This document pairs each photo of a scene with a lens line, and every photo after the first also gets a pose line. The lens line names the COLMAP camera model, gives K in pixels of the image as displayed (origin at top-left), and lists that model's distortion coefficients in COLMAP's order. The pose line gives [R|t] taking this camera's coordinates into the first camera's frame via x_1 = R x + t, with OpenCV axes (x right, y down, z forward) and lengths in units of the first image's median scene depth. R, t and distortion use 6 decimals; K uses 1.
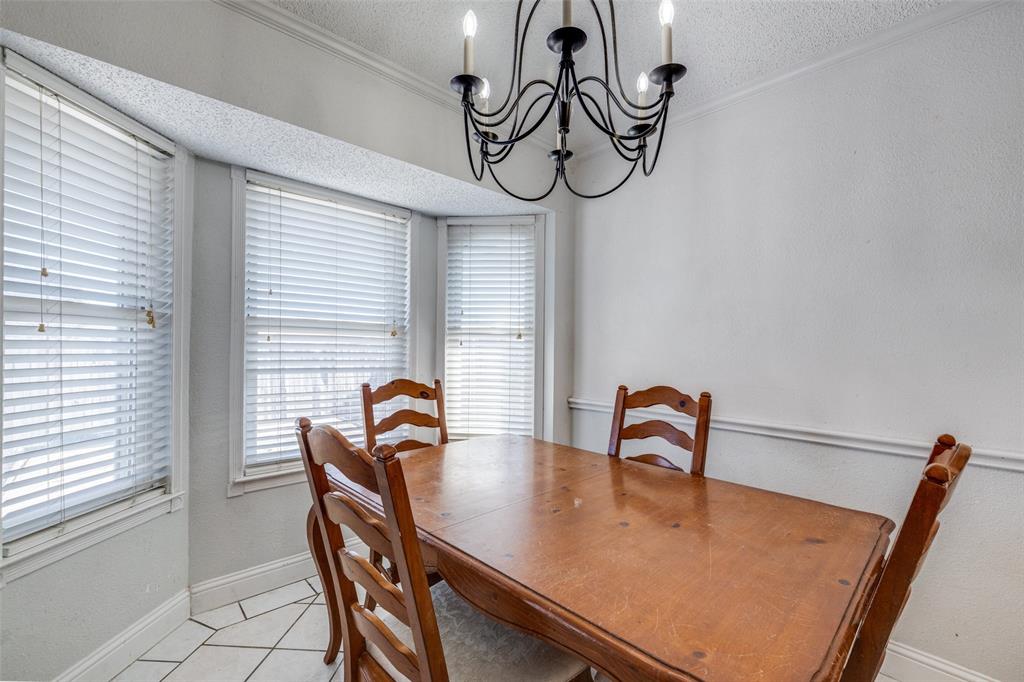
lens RADIAL K [[438.0, 0, 512.8], [0, 438.0, 341.2], [0, 0, 1]] dist [-0.000381, 0.000112]
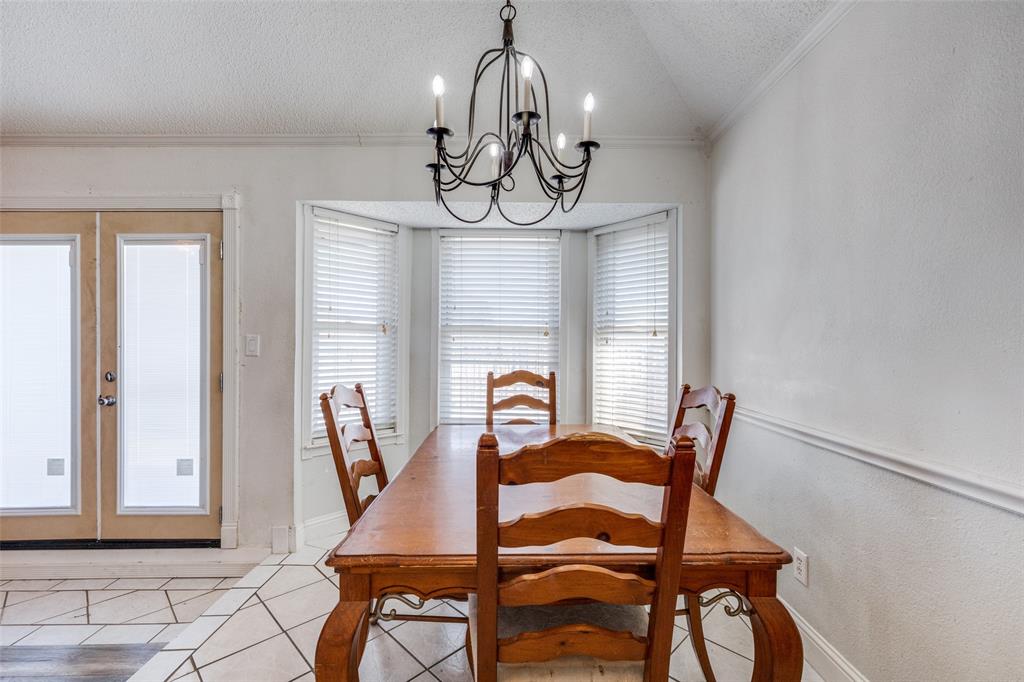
lens RADIAL K [[438.0, 0, 512.8], [0, 438.0, 341.2], [0, 0, 1]] dist [-0.000381, 0.000112]
pose [[0.741387, -0.014448, -0.670922, 0.582106], [0.012888, 0.999890, -0.007290, 0.012006], [0.670954, -0.003242, 0.741492, 0.042256]]
